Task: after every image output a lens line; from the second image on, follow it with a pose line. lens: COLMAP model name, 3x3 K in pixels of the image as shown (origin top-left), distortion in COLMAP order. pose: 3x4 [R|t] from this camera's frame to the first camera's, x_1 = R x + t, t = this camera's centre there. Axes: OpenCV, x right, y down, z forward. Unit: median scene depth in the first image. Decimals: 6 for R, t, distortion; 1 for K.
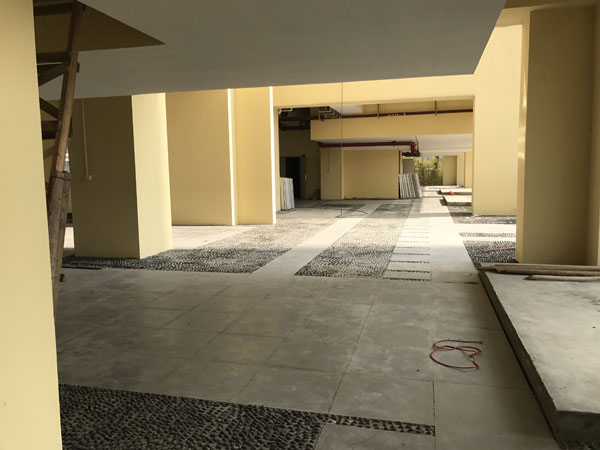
lens RADIAL K [[494.1, 0, 297.7], [0, 494.1, 217.3], [0, 0, 1]] dist [0.003859, 0.002474]
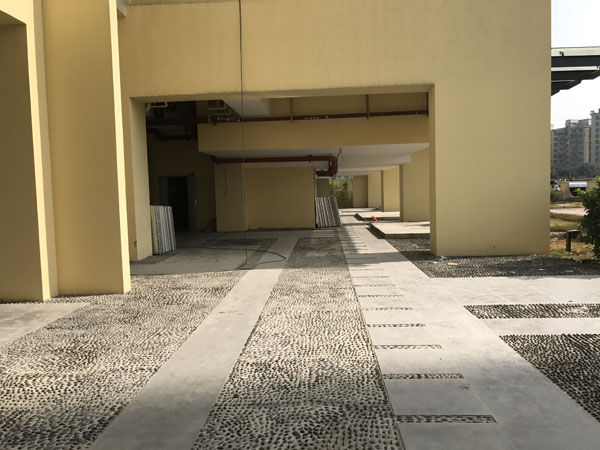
lens RADIAL K [[490.5, 0, 324.0], [0, 490.5, 224.6], [0, 0, 1]] dist [0.004558, -0.001484]
pose [[0.967746, -0.028461, 0.250317, 0.022214], [0.035567, 0.999081, -0.023909, -0.028915], [-0.249406, 0.032040, 0.967869, 0.282756]]
